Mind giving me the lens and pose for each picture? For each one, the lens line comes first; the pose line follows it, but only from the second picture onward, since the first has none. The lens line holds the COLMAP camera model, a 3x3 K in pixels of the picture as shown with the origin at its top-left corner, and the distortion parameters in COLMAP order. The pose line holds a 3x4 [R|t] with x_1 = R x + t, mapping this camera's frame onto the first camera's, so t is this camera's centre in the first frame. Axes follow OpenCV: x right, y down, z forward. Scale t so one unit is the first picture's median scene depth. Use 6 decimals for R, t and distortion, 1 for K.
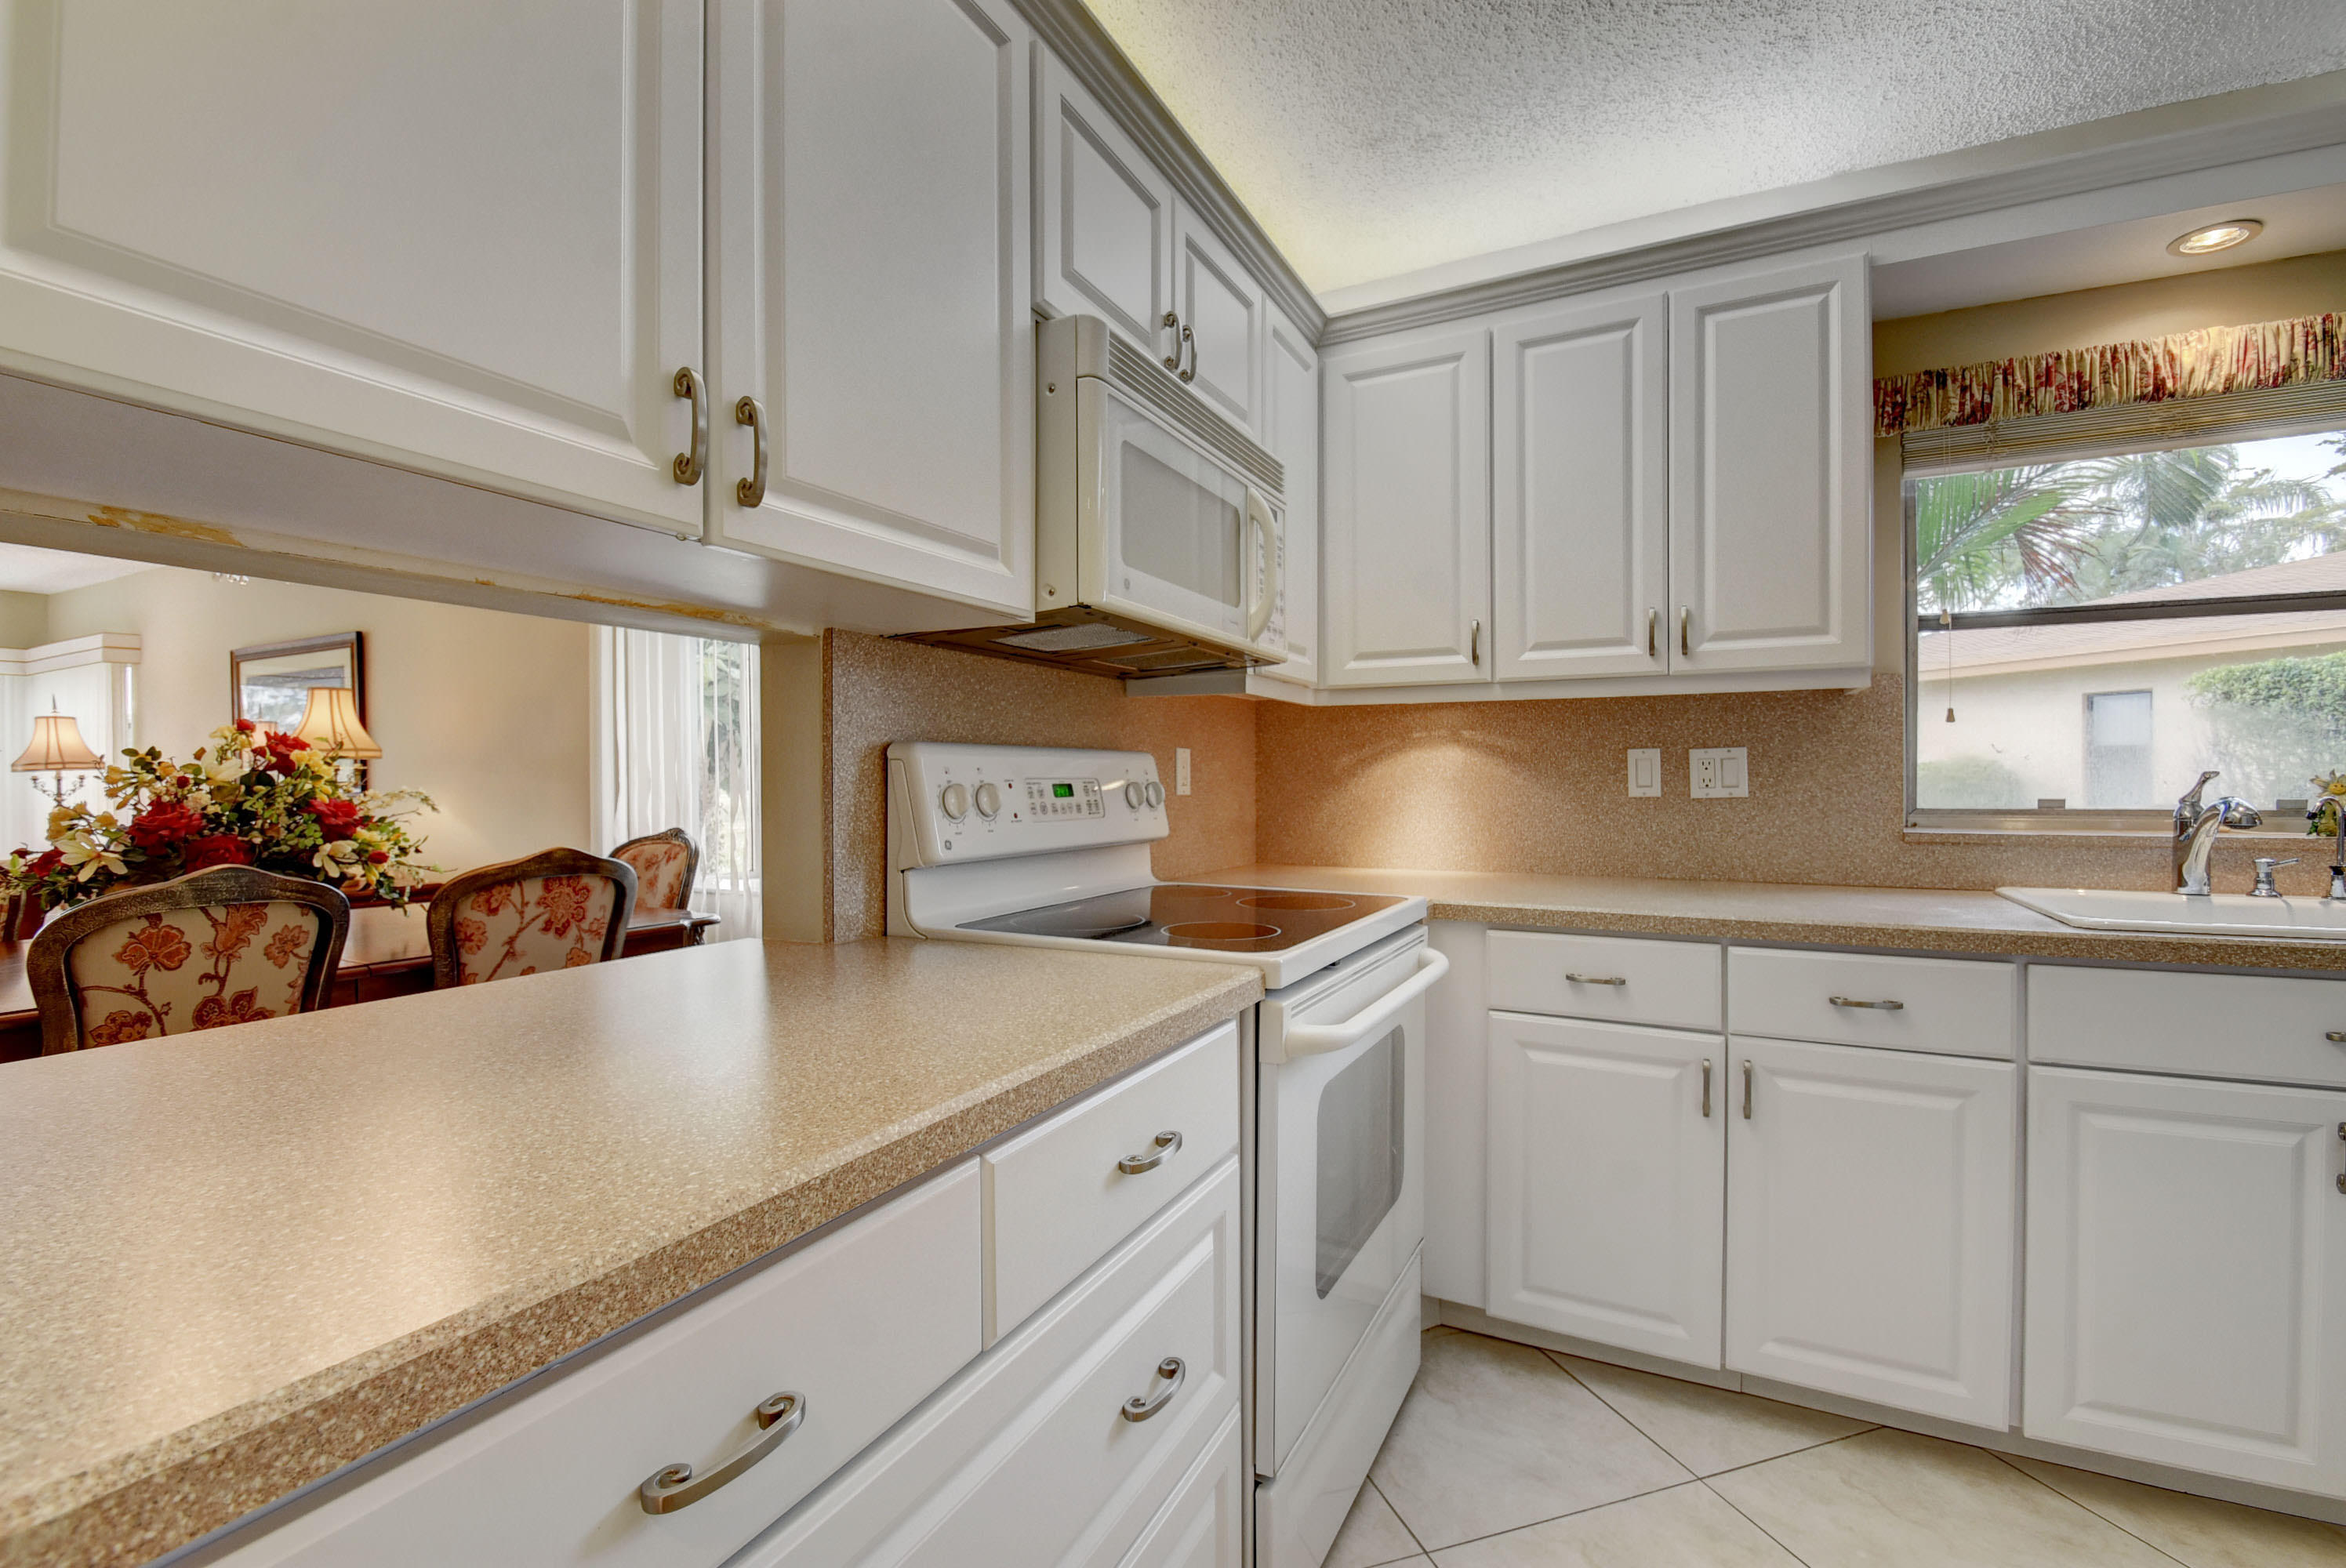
lens RADIAL K [[1021.2, 0, 1160.6], [0, 1021.2, 781.4], [0, 0, 1]] dist [0.001895, -0.009107]
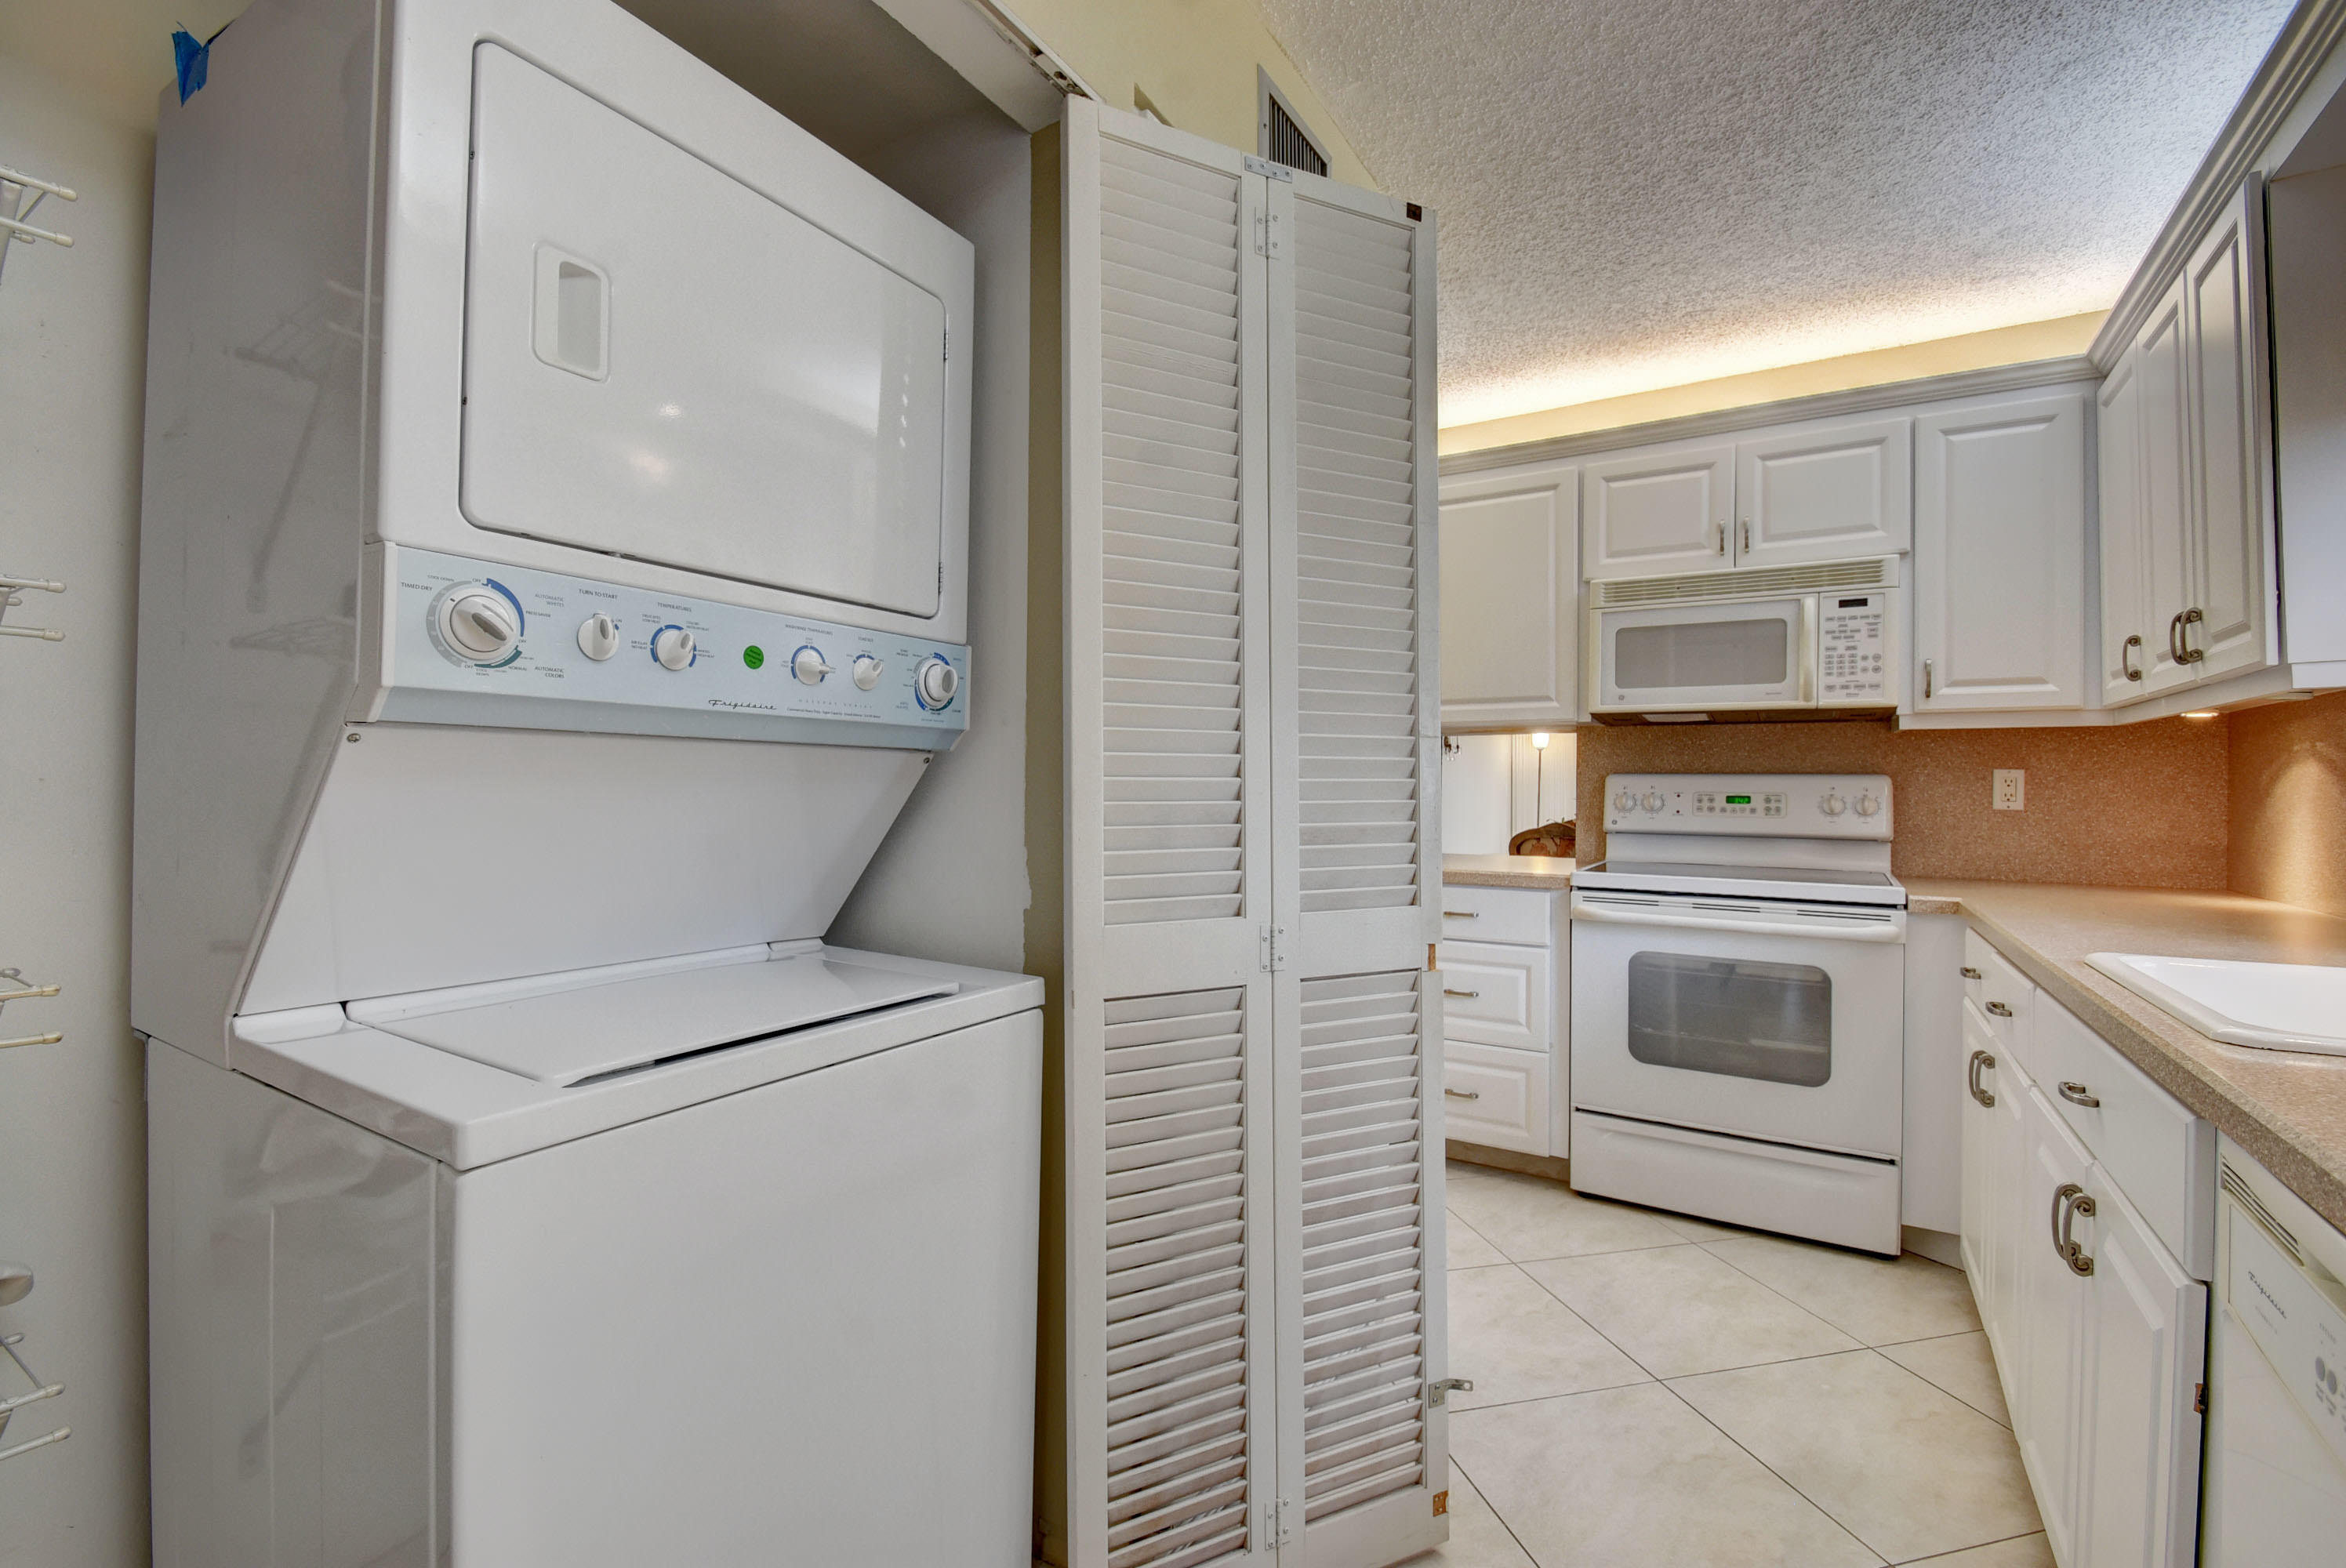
lens RADIAL K [[1021.2, 0, 1160.6], [0, 1021.2, 781.4], [0, 0, 1]] dist [0.001895, -0.009107]
pose [[-0.086595, -0.001598, -0.996242, 1.633565], [-0.011366, 0.999935, -0.000616, -0.008686], [0.996179, 0.011270, -0.086607, 0.213137]]
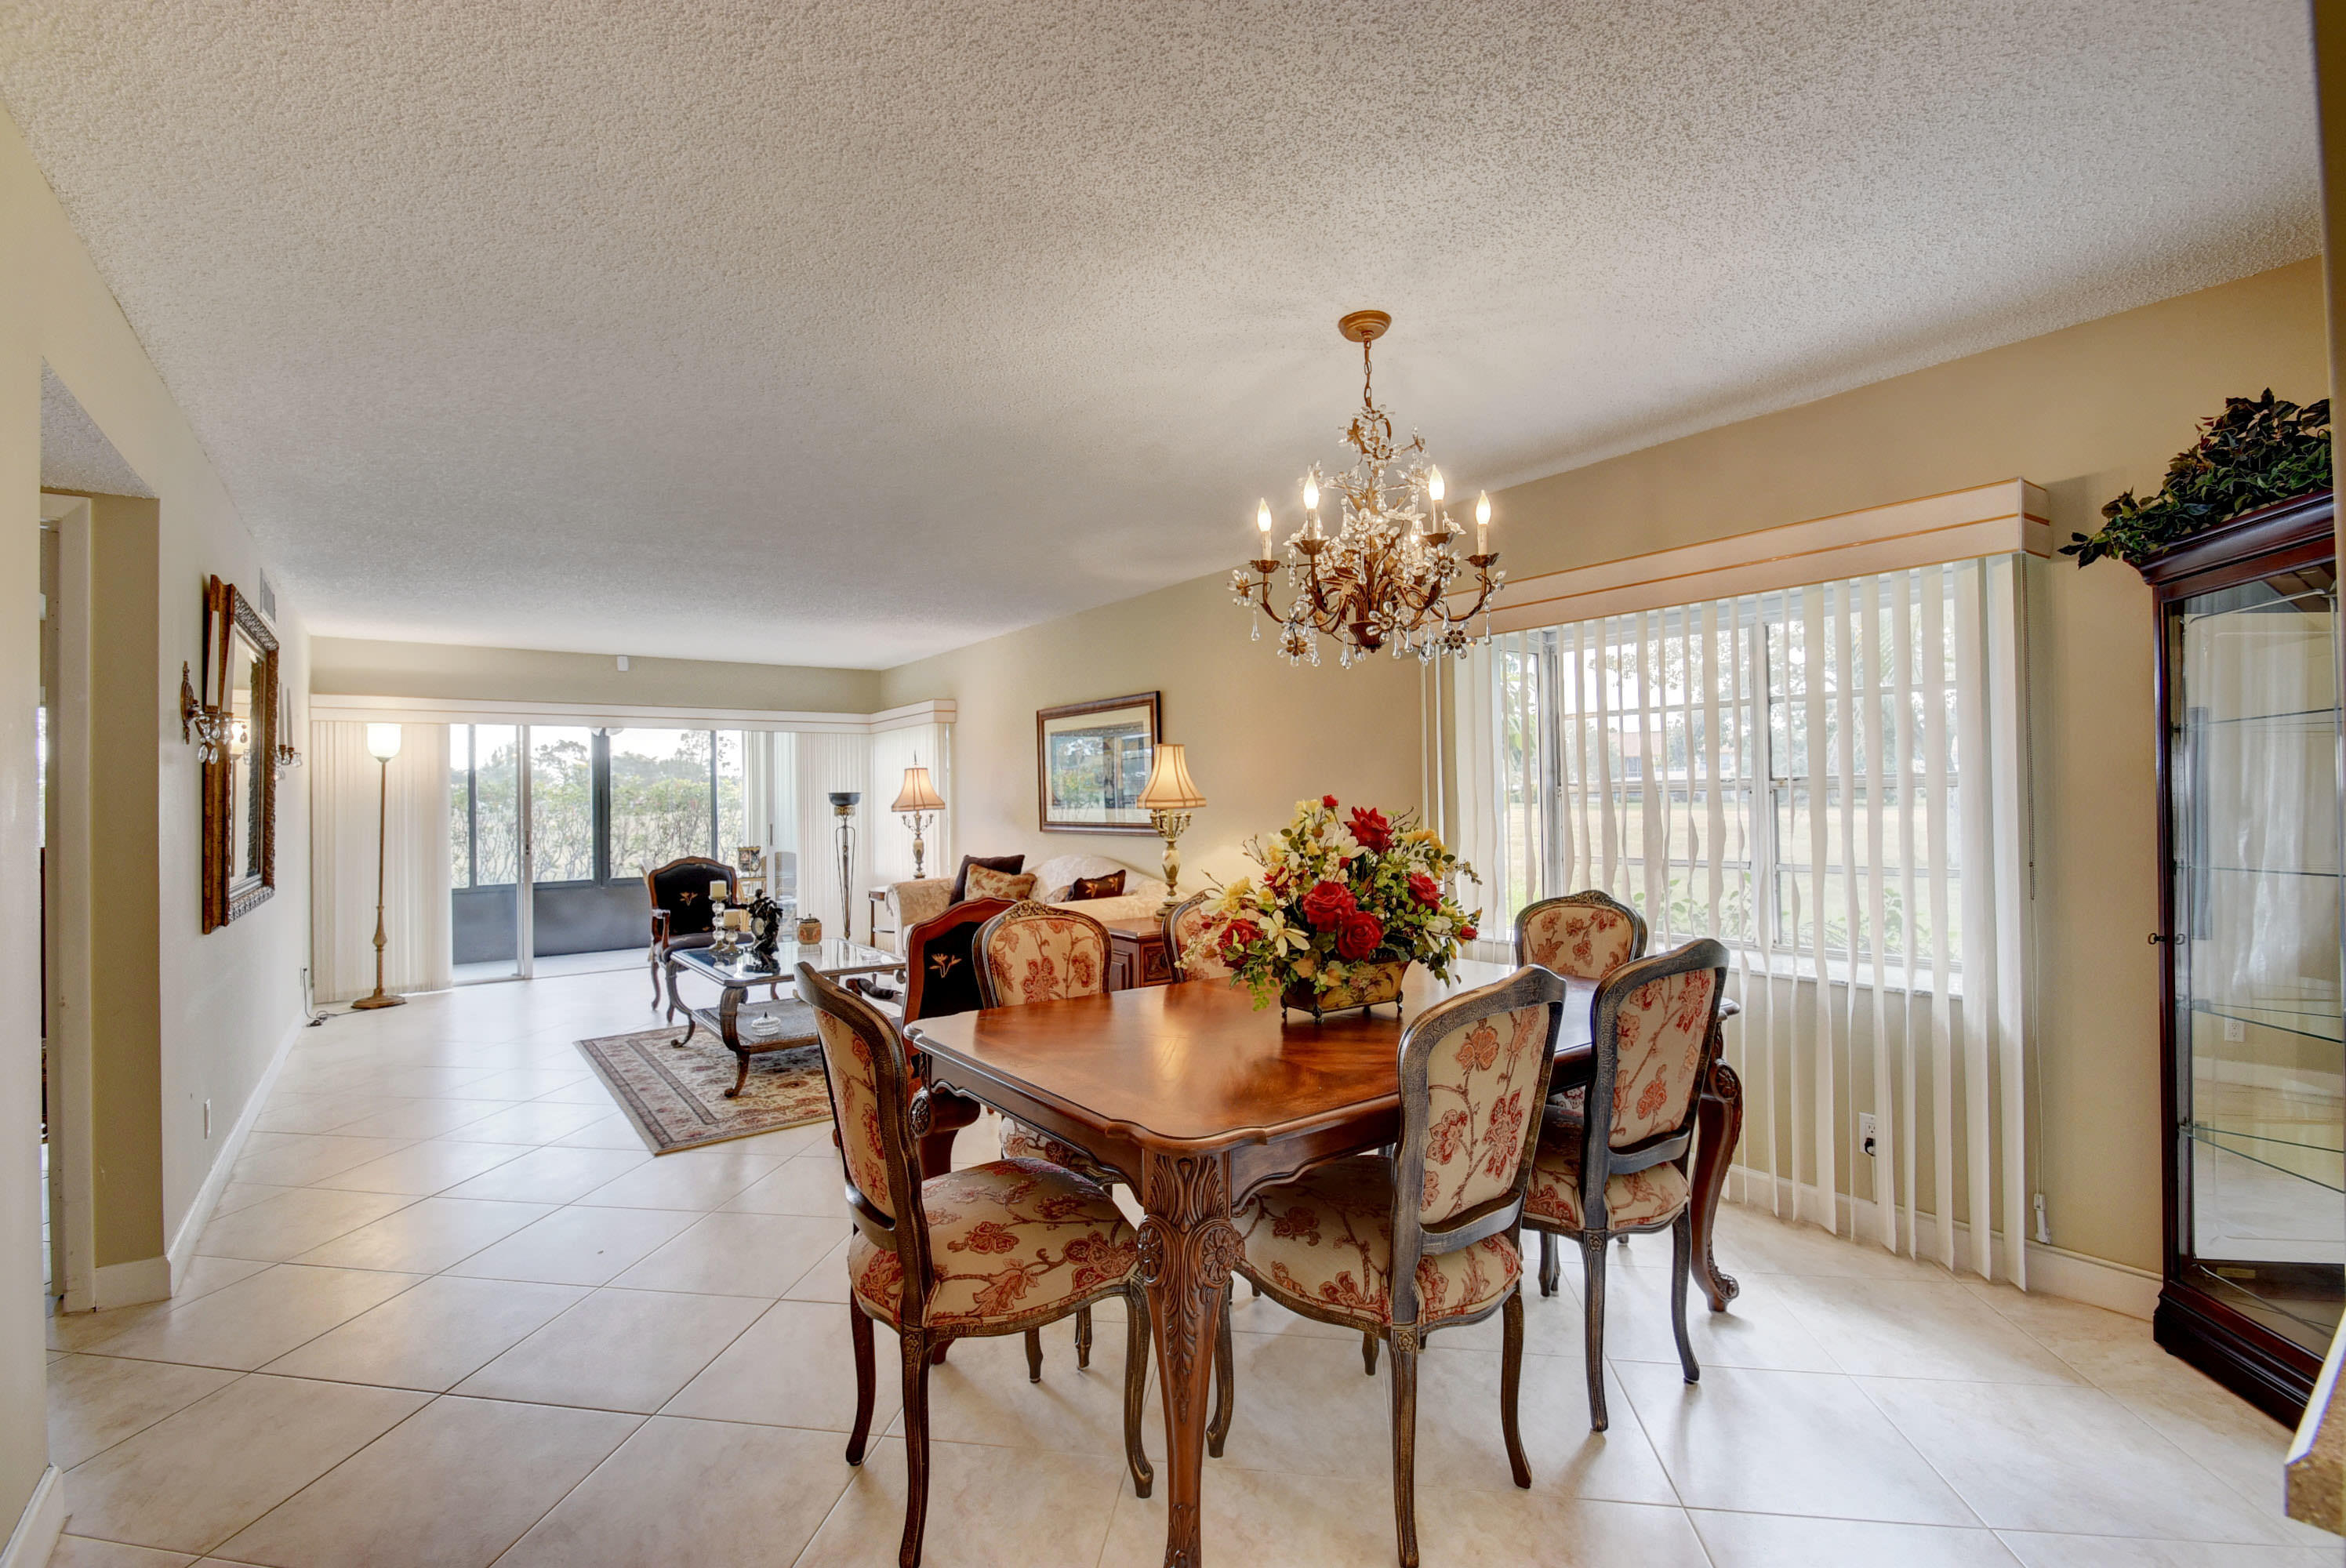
lens RADIAL K [[1021.2, 0, 1160.6], [0, 1021.2, 781.4], [0, 0, 1]] dist [0.001895, -0.009107]
pose [[0.896669, -0.012359, -0.442530, -0.387307], [0.006134, 0.999861, -0.015496, -0.039569], [0.442660, 0.011180, 0.896620, -0.018981]]
